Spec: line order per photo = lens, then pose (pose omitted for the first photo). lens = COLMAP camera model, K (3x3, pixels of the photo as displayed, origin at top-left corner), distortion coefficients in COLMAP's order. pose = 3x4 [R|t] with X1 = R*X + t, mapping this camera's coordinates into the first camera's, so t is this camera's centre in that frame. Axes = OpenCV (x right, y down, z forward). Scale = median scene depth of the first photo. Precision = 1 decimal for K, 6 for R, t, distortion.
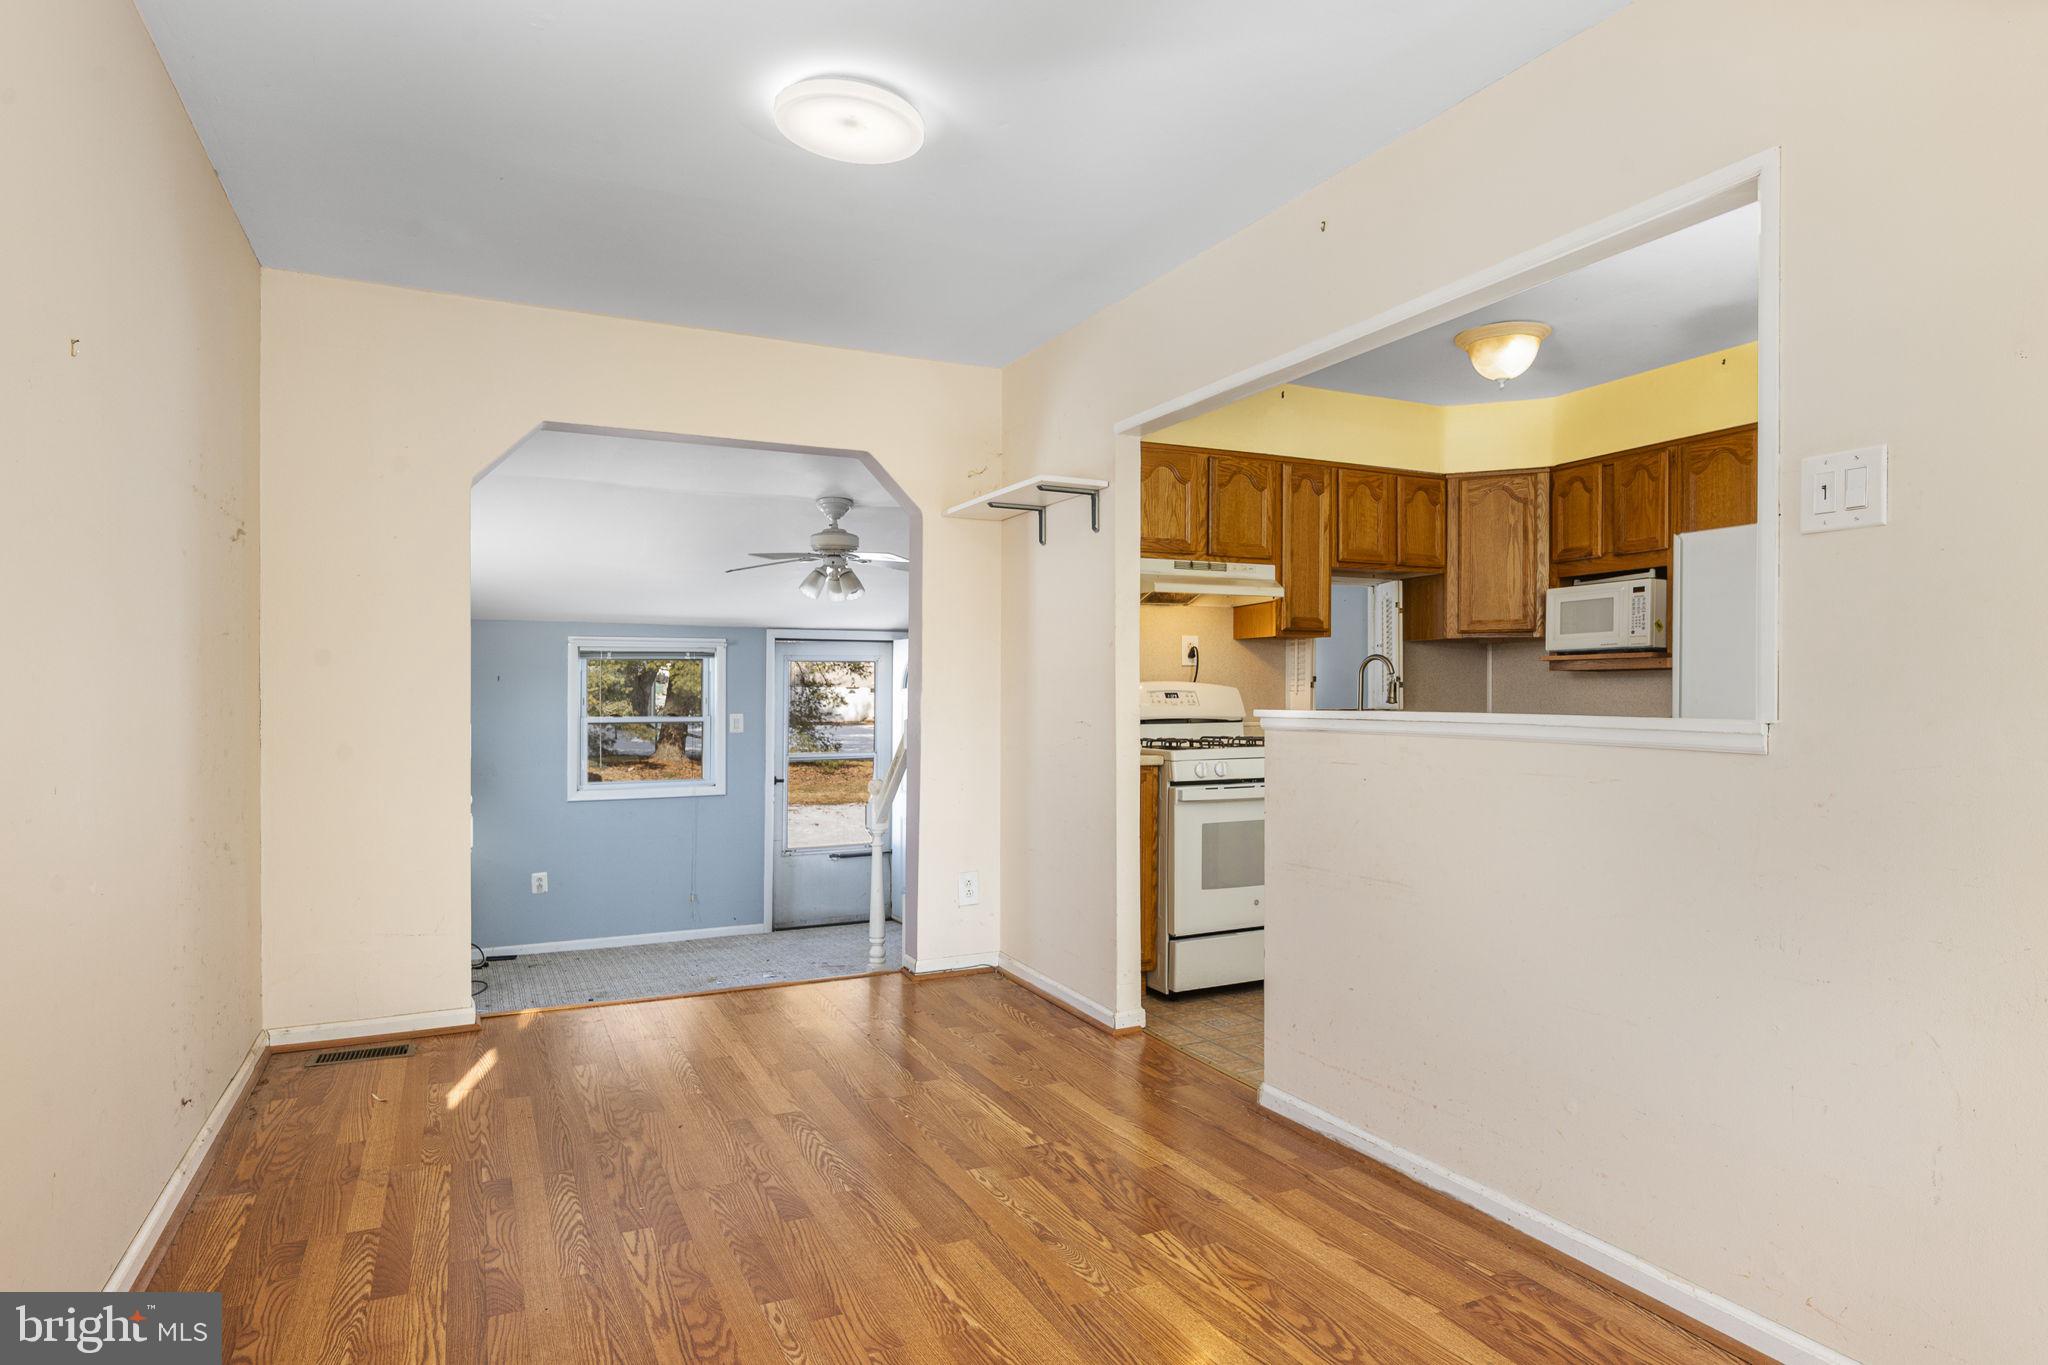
lens RADIAL K [[1151.9, 0, 1023.8], [0, 1151.9, 737.1], [0, 0, 1]] dist [-0.001363, -0.000069]
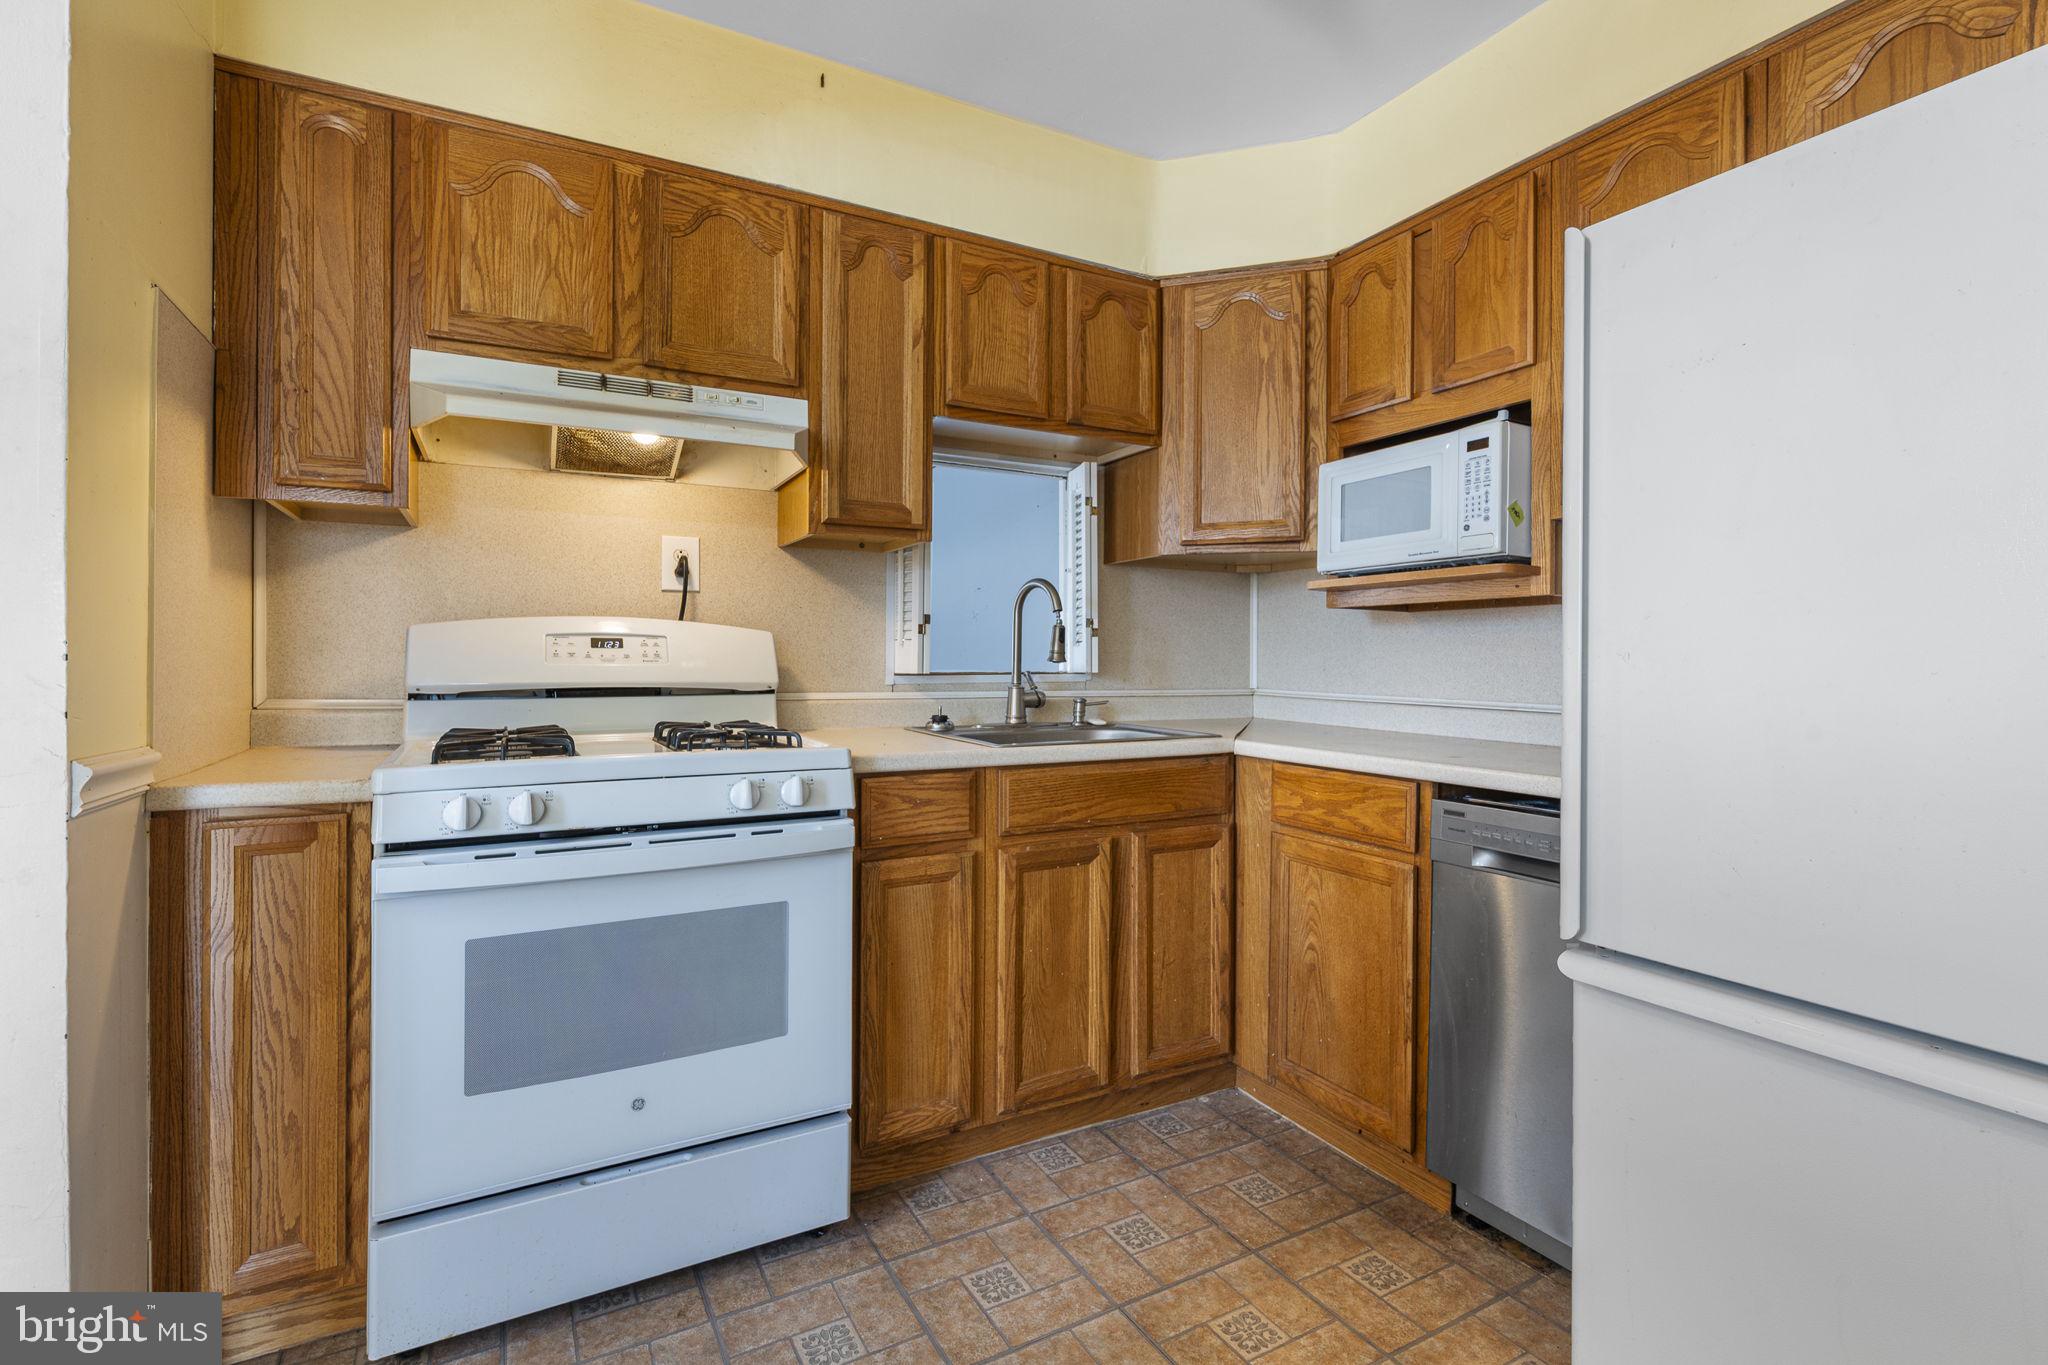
lens RADIAL K [[921.8, 0, 1024.0], [0, 921.8, 682.5], [0, 0, 1]] dist [-0.001150, -0.000101]
pose [[0.999171, 0.005760, 0.040298, 0.300527], [-0.005244, 0.999903, -0.012888, -0.013778], [-0.040369, 0.012666, 0.999105, 0.569558]]
